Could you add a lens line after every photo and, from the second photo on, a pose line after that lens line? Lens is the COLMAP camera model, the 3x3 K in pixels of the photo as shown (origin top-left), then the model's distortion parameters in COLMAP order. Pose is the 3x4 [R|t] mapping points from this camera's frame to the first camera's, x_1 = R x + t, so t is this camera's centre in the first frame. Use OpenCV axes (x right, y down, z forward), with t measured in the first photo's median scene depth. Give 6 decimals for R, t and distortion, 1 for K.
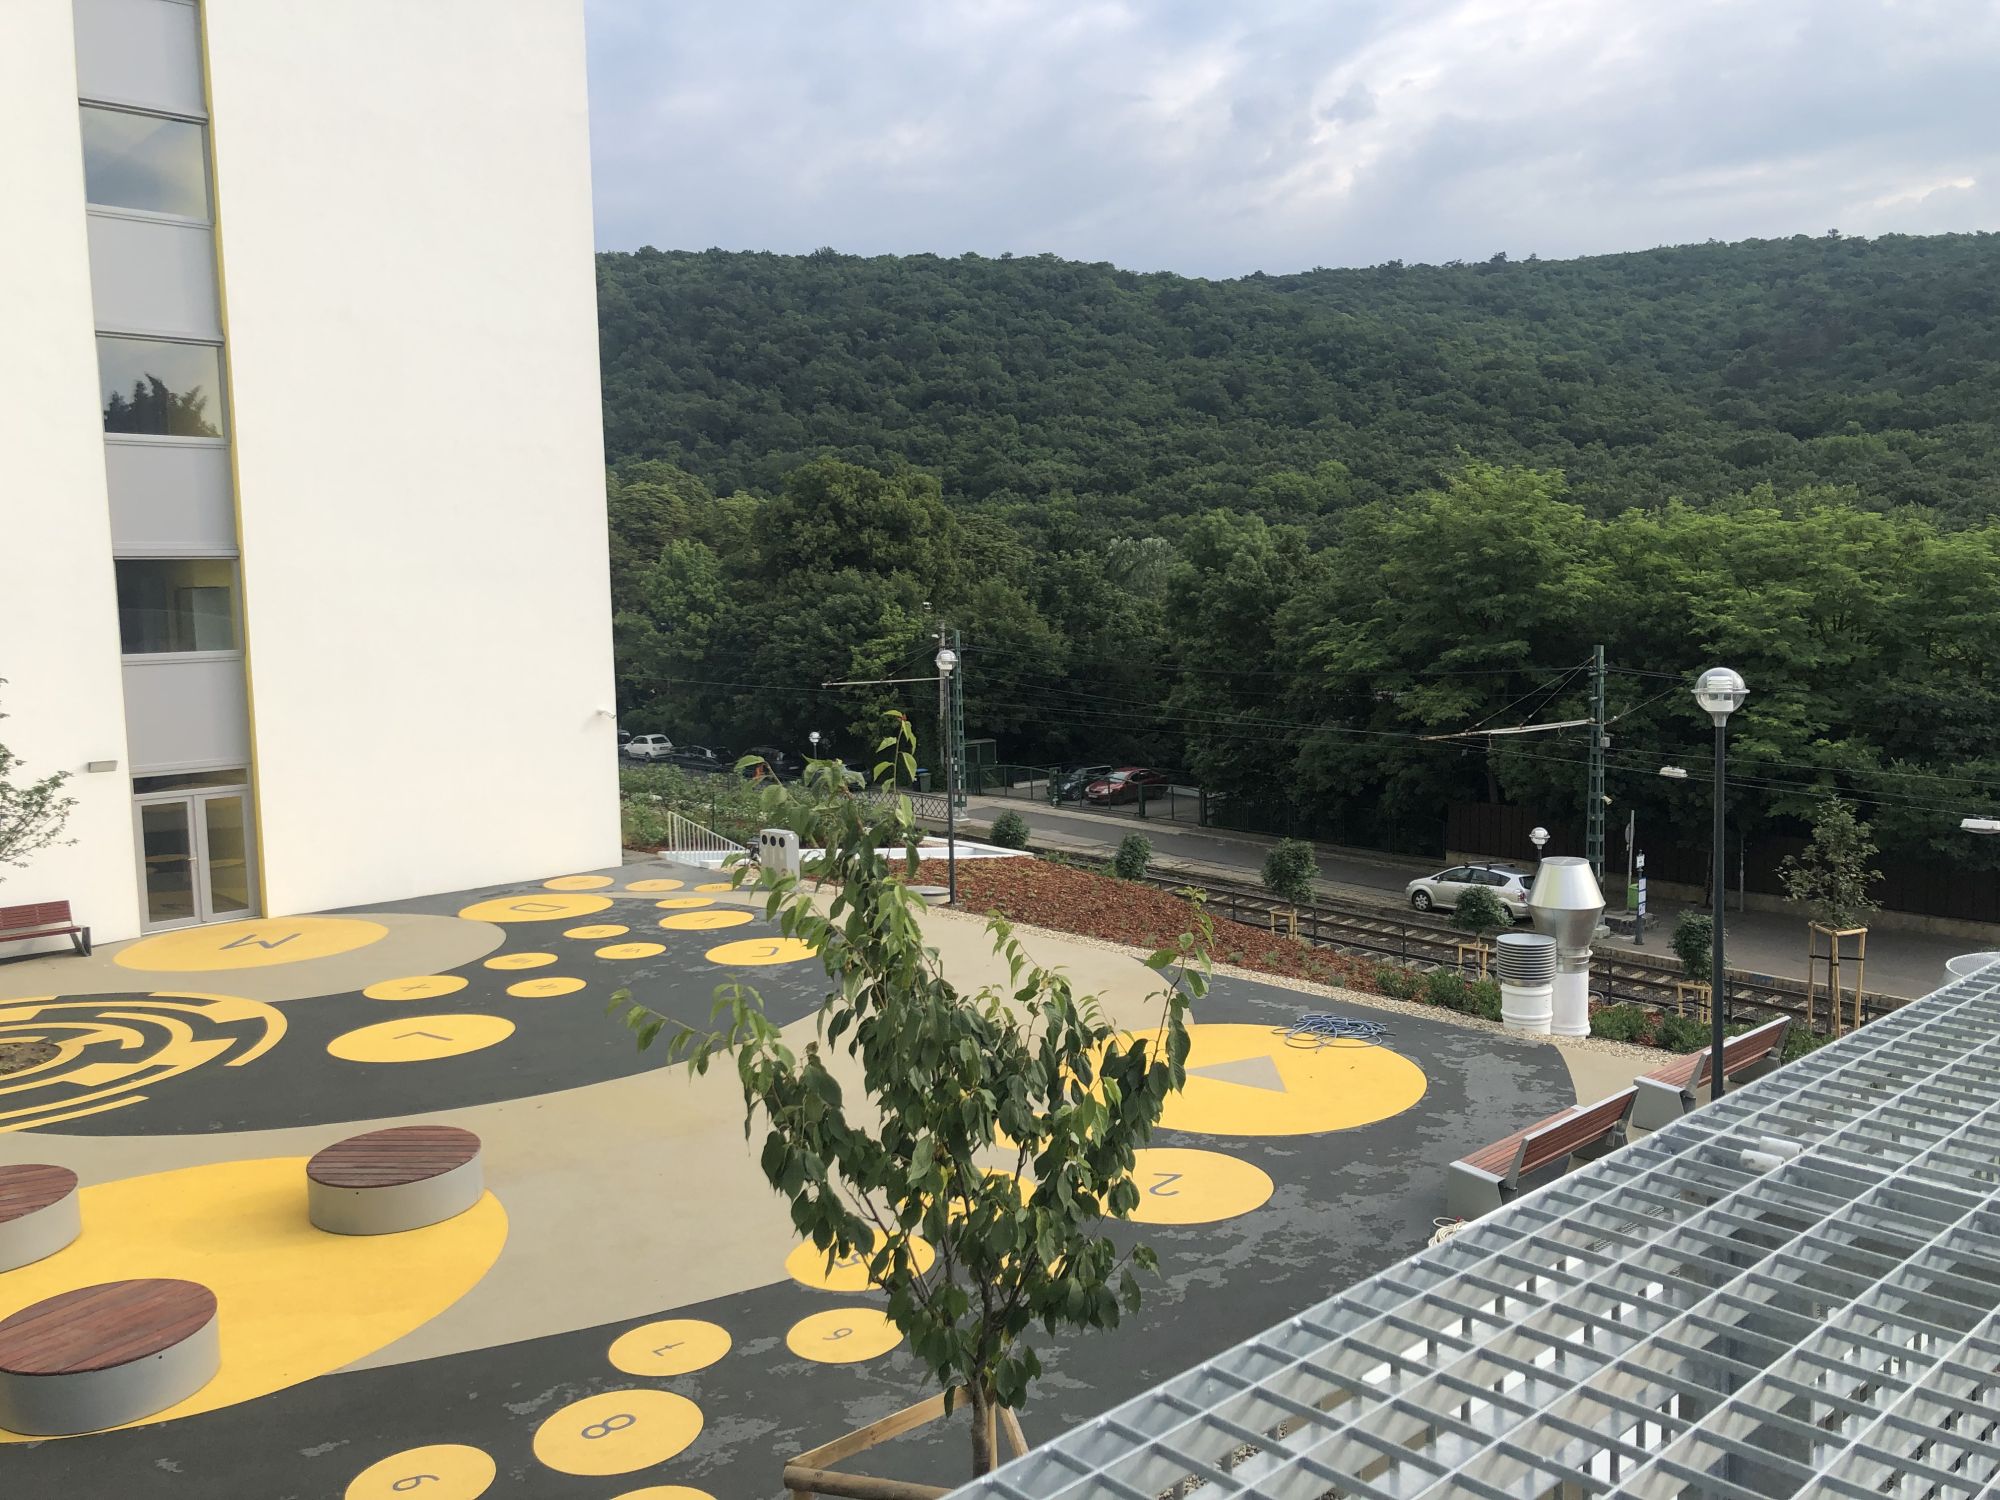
lens RADIAL K [[1637.6, 0, 1002.1], [0, 1637.6, 720.3], [0, 0, 1]] dist [0.048013, -0.009325]
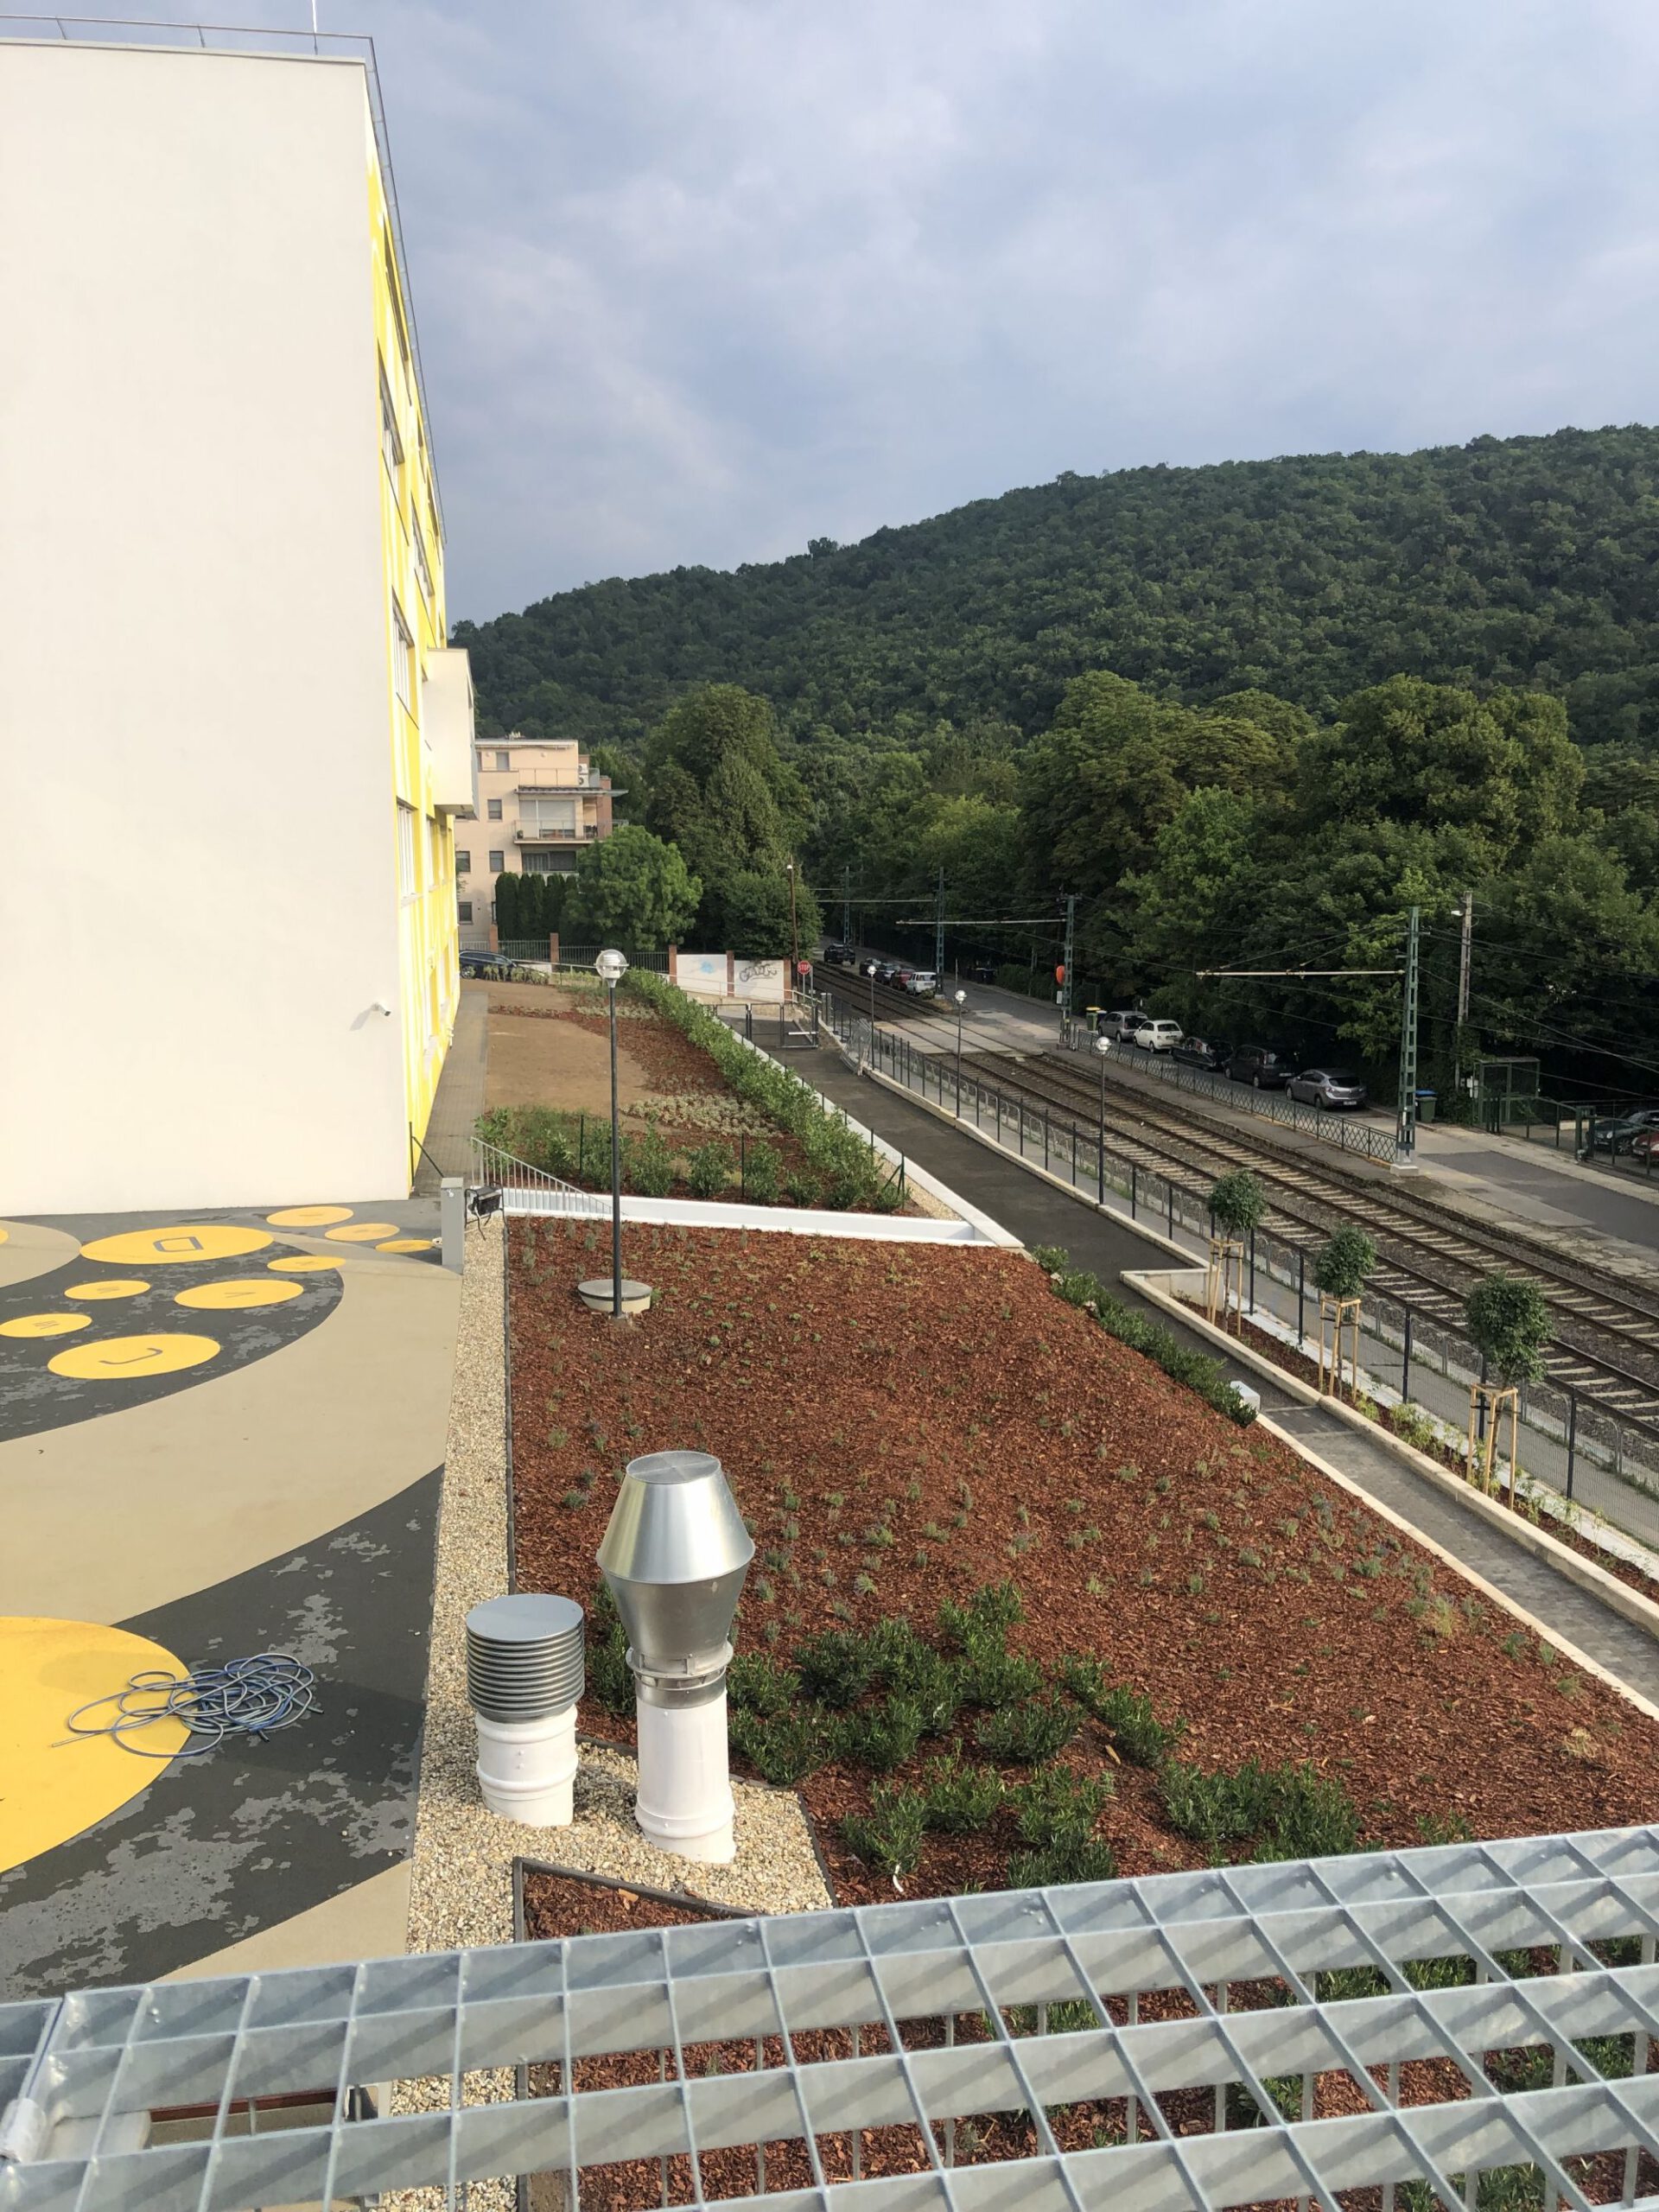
lens RADIAL K [[1809.6, 0, 829.5], [0, 1809.6, 1106.0], [0, 0, 1]] dist [-0.000600, -0.000073]
pose [[0.842163, 0.085191, -0.532452, 0.142340], [-0.050218, 0.995541, 0.079857, -0.013283], [0.536880, -0.040514, 0.842685, 0.131225]]
